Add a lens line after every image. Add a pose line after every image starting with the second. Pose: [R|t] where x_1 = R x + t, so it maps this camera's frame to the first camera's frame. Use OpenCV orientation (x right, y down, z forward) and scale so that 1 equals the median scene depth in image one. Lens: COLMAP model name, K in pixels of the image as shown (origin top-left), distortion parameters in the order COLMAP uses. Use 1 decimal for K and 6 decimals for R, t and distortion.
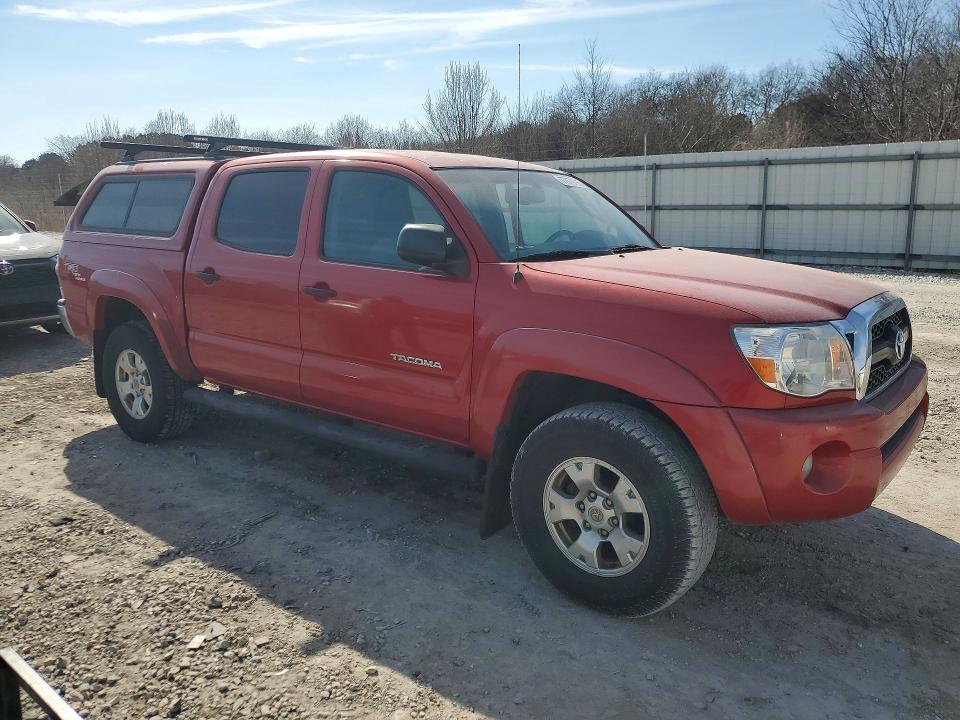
lens RADIAL K [[764.5, 0, 480.0], [0, 764.5, 360.0], [0, 0, 1]] dist [-0.029144, 0.001119]
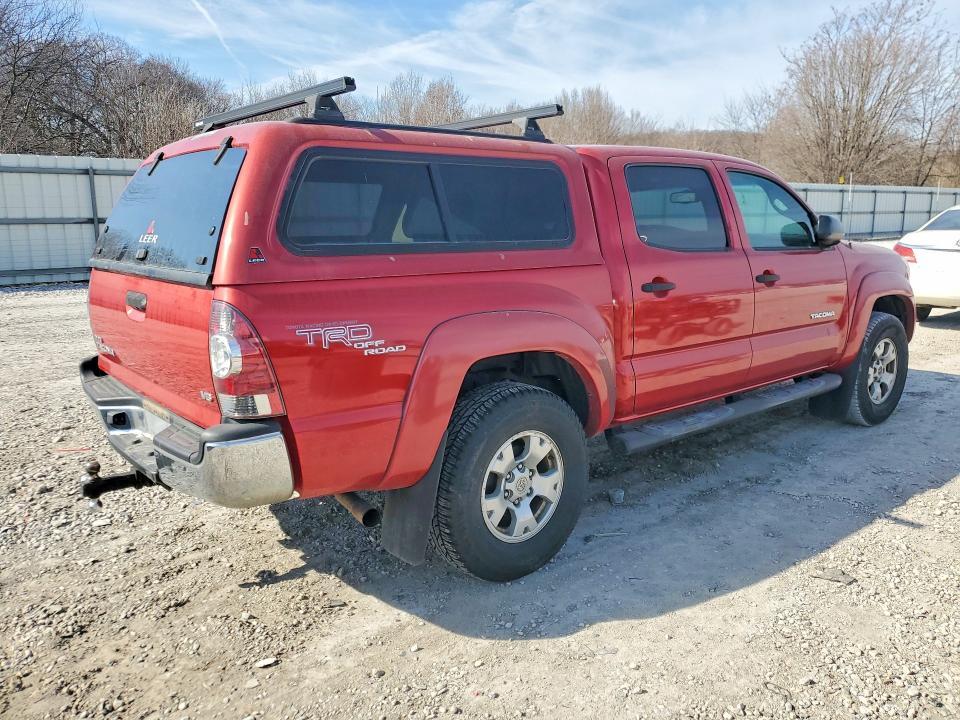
lens RADIAL K [[760.7, 0, 480.0], [0, 760.7, 360.0], [0, 0, 1]] dist [0.007625, 0.005770]
pose [[0.175893, -0.175481, 0.968642, -1.090118], [0.199697, 0.969885, 0.139444, -0.171624], [-0.963941, 0.168908, 0.205639, 0.919158]]
